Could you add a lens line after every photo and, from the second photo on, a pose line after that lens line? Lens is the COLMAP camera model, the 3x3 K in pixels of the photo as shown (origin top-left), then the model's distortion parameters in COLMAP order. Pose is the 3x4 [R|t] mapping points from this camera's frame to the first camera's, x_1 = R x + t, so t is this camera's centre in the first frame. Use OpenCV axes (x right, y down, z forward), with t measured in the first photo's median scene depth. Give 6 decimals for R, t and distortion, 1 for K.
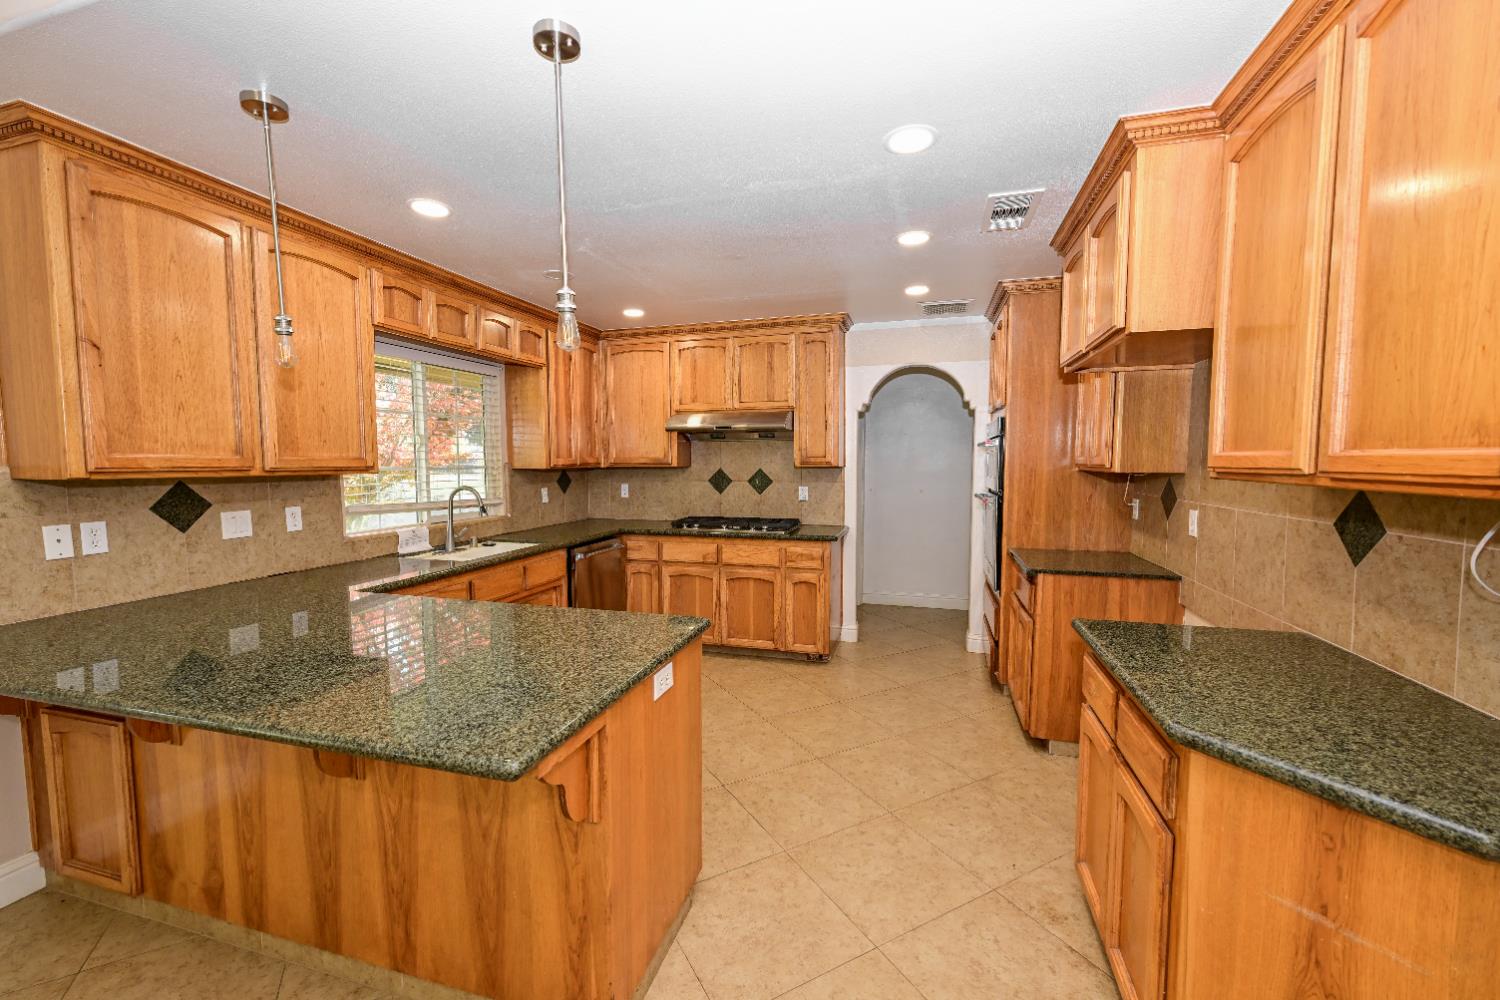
lens RADIAL K [[603.9, 0, 744.7], [0, 603.9, 508.5], [0, 0, 1]] dist [-0.001152, -0.000235]
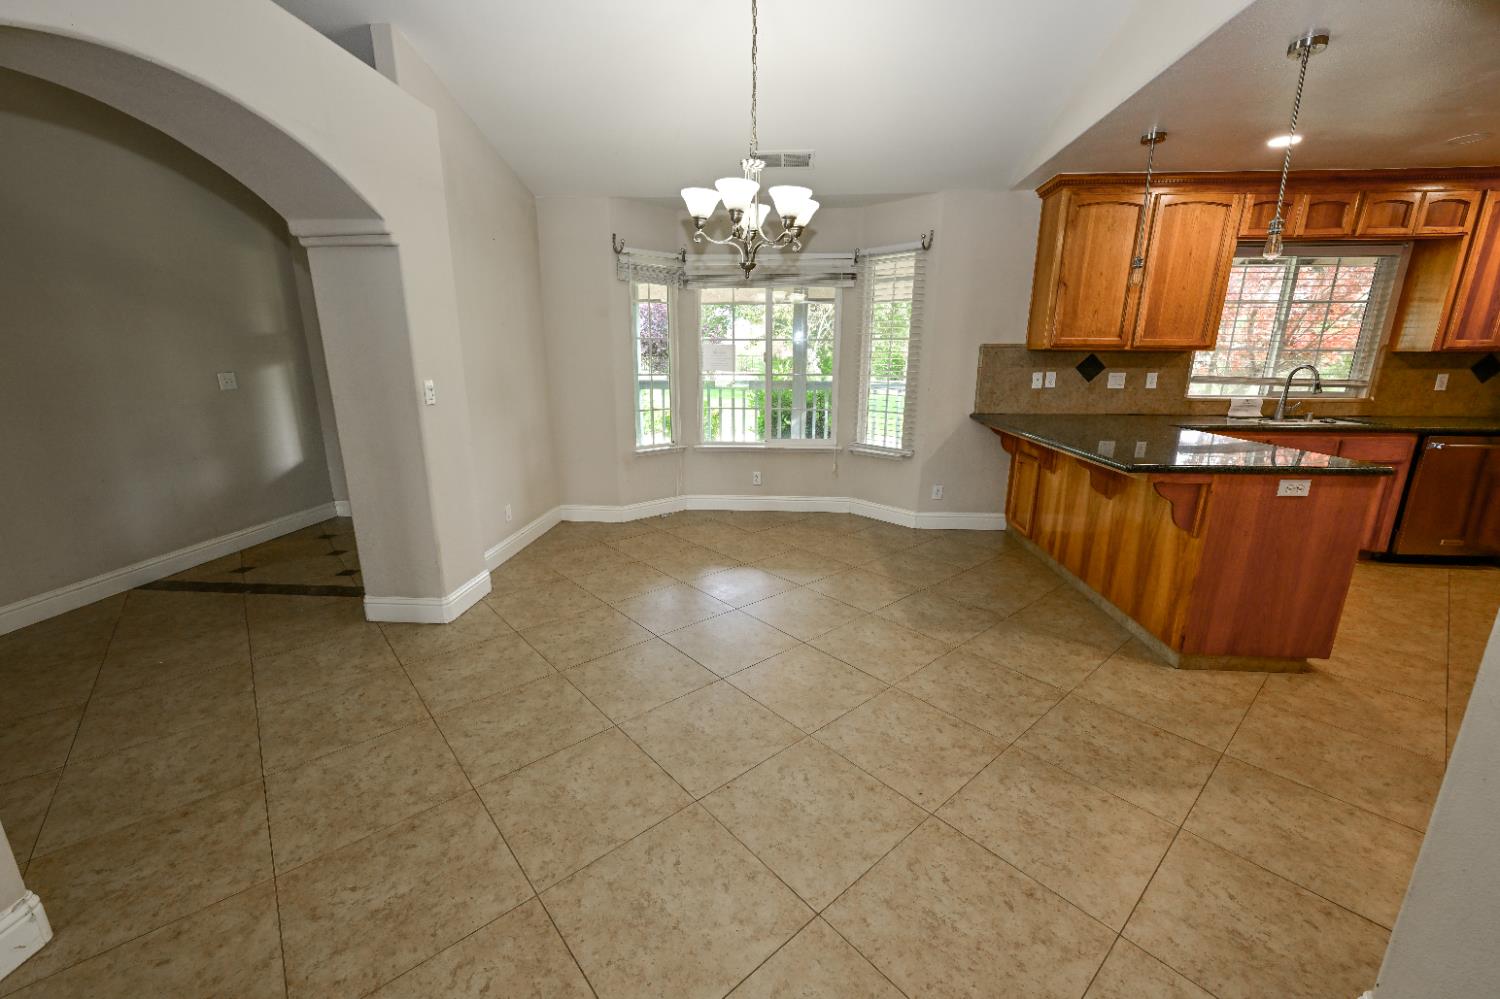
lens RADIAL K [[603.9, 0, 742.0], [0, 603.9, 497.2], [0, 0, 1]] dist [-0.001152, -0.000235]
pose [[0.206962, 0.227441, -0.951545, 0.557318], [-0.084555, 0.973122, 0.214207, 0.062746], [0.974688, 0.036125, 0.220630, -0.346816]]
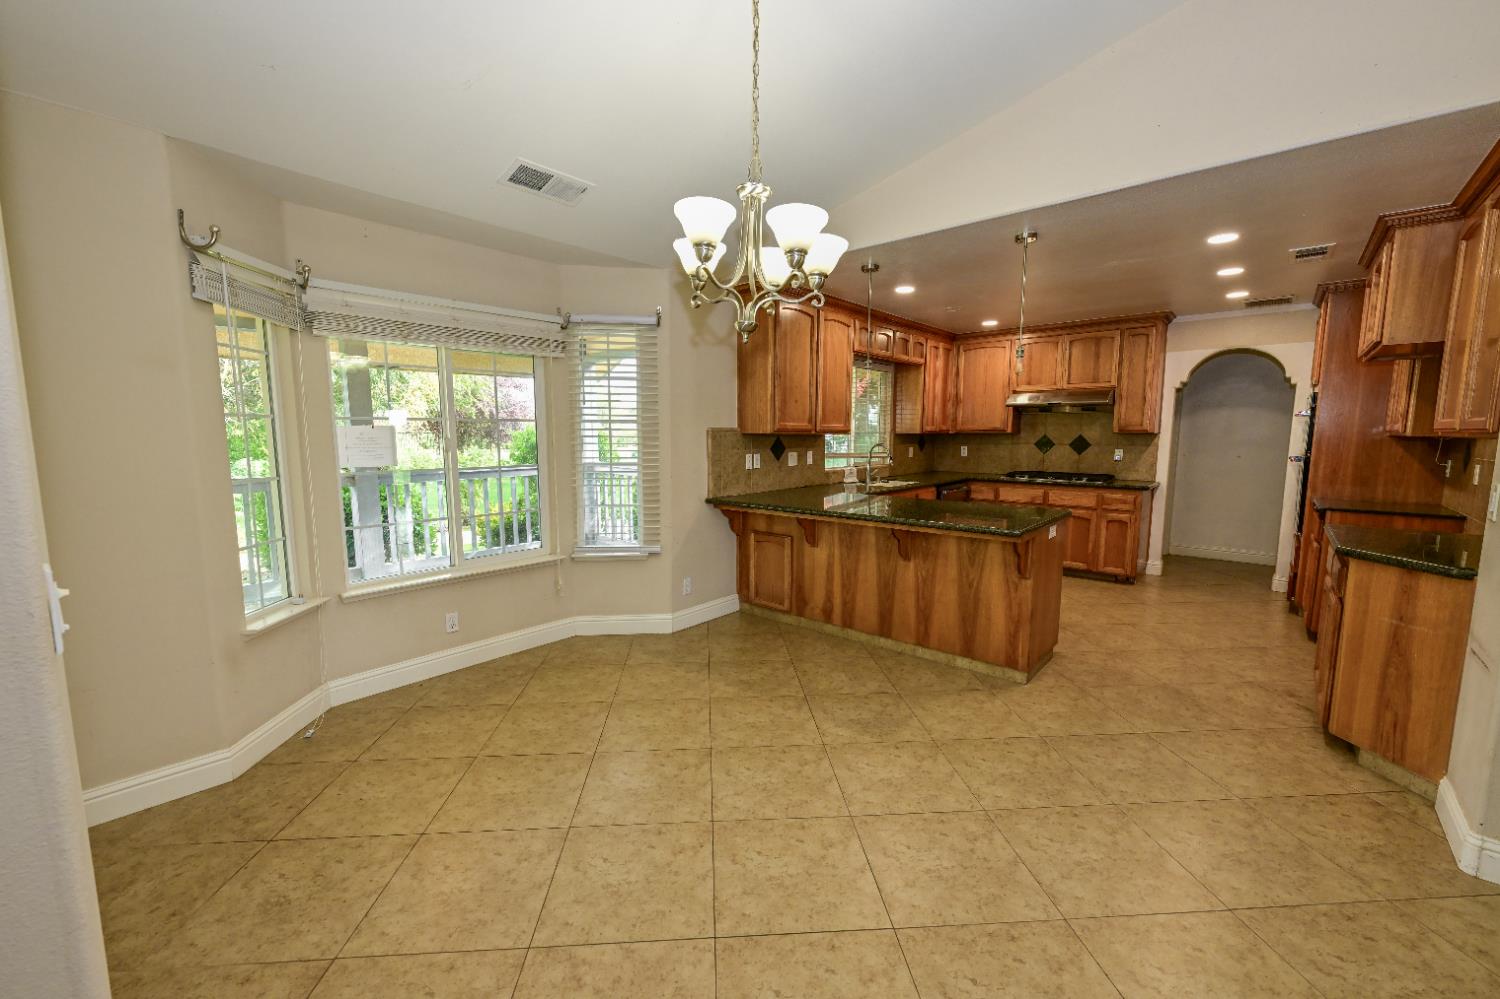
lens RADIAL K [[603.9, 0, 744.4], [0, 603.9, 506.5], [0, 0, 1]] dist [-0.001152, -0.000235]
pose [[0.909561, 0.054705, -0.411953, -0.141618], [-0.036986, 0.998020, 0.050869, 0.075865], [0.413921, -0.031032, 0.909784, -0.756417]]
